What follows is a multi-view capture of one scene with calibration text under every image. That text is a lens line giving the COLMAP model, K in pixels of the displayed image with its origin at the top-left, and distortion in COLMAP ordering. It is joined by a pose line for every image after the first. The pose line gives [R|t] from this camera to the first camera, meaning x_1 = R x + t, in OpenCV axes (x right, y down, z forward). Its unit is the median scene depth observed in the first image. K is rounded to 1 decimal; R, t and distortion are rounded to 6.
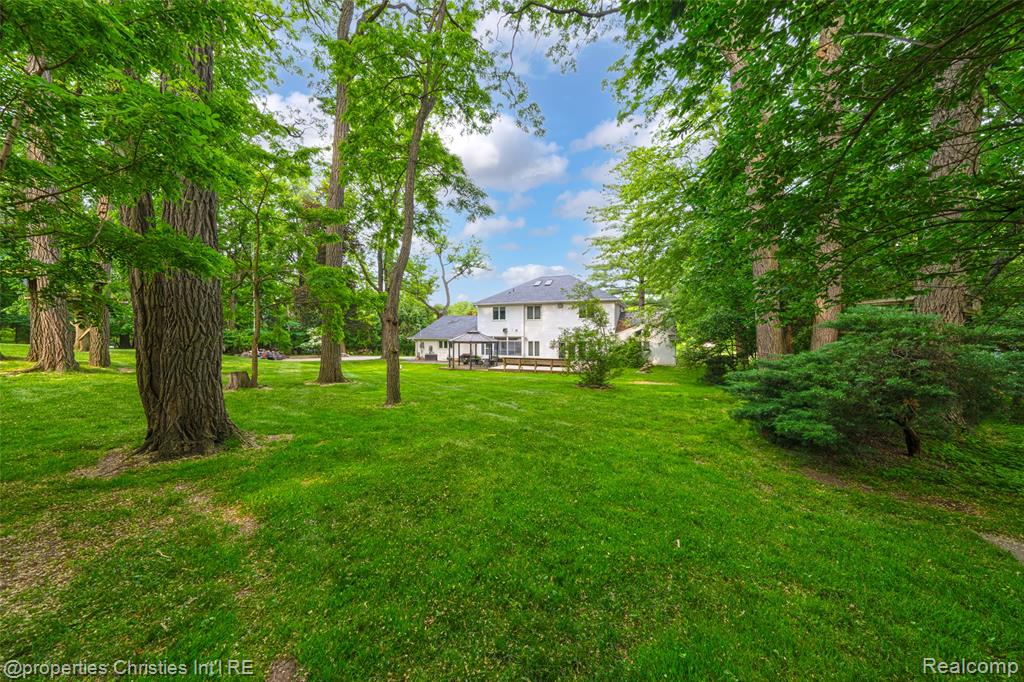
lens RADIAL K [[345.4, 0, 512.0], [0, 345.4, 341.0], [0, 0, 1]] dist [-0.000901, -0.000135]
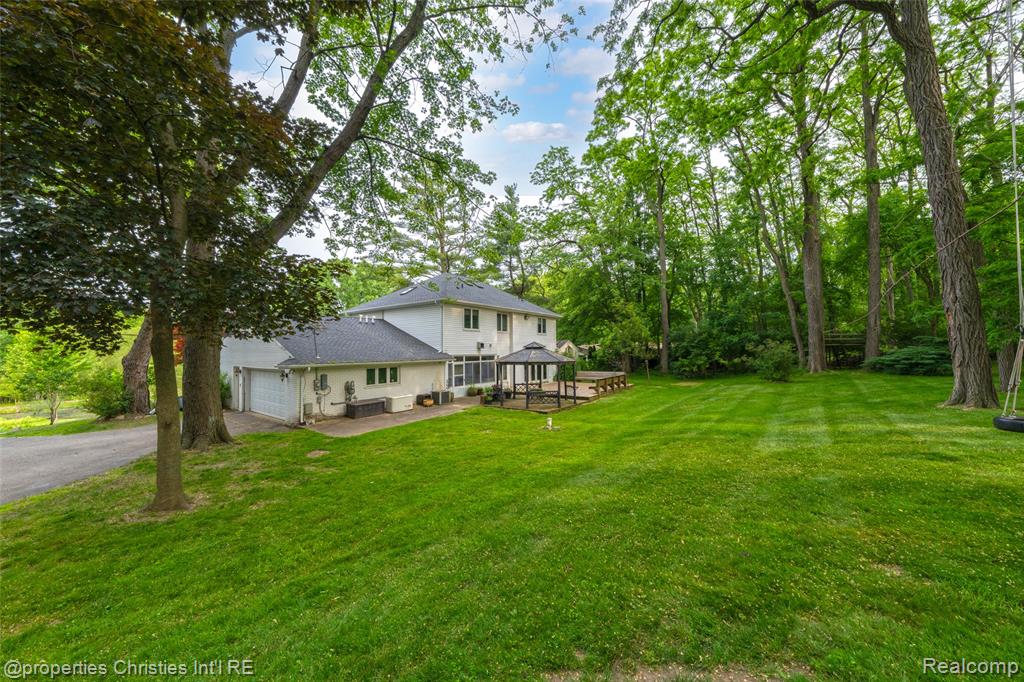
lens RADIAL K [[345.4, 0, 512.0], [0, 345.4, 341.0], [0, 0, 1]] dist [-0.000901, -0.000135]
pose [[0.253174, 0.014158, 0.967317, -0.627597], [0.001793, 0.999884, -0.015104, -0.029862], [-0.967419, 0.005558, 0.253119, 0.765777]]
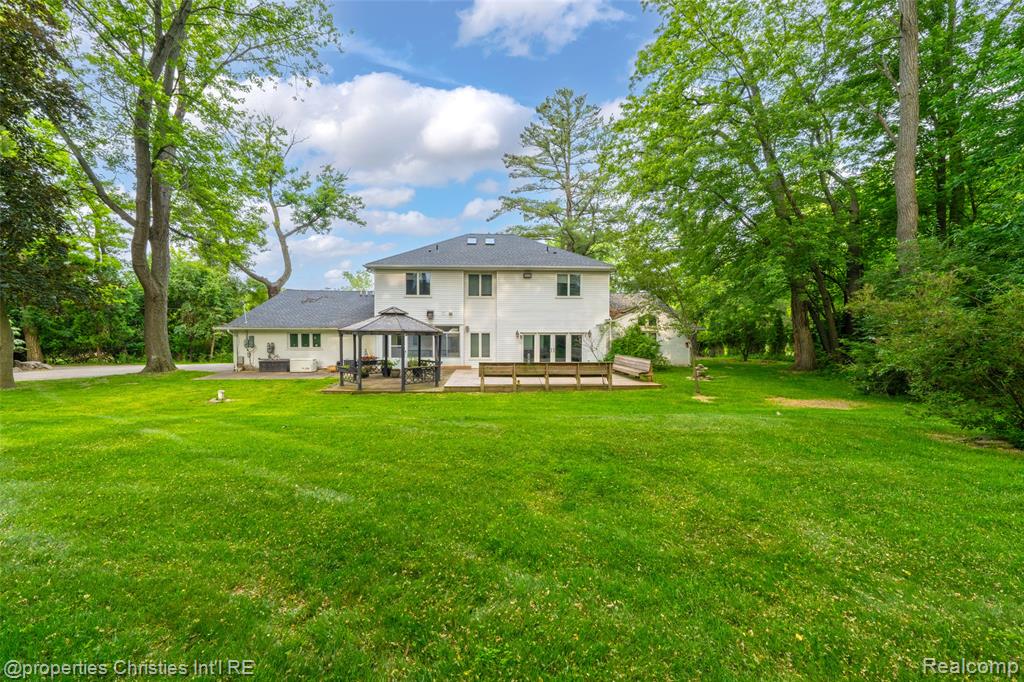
lens RADIAL K [[383.7, 0, 512.0], [0, 383.7, 341.0], [0, 0, 1]] dist [-0.000026, -0.000054]
pose [[0.910156, -0.006846, 0.414210, -0.157163], [0.004785, 0.999970, 0.006014, 0.010371], [-0.414239, -0.003491, 0.910162, 0.361572]]
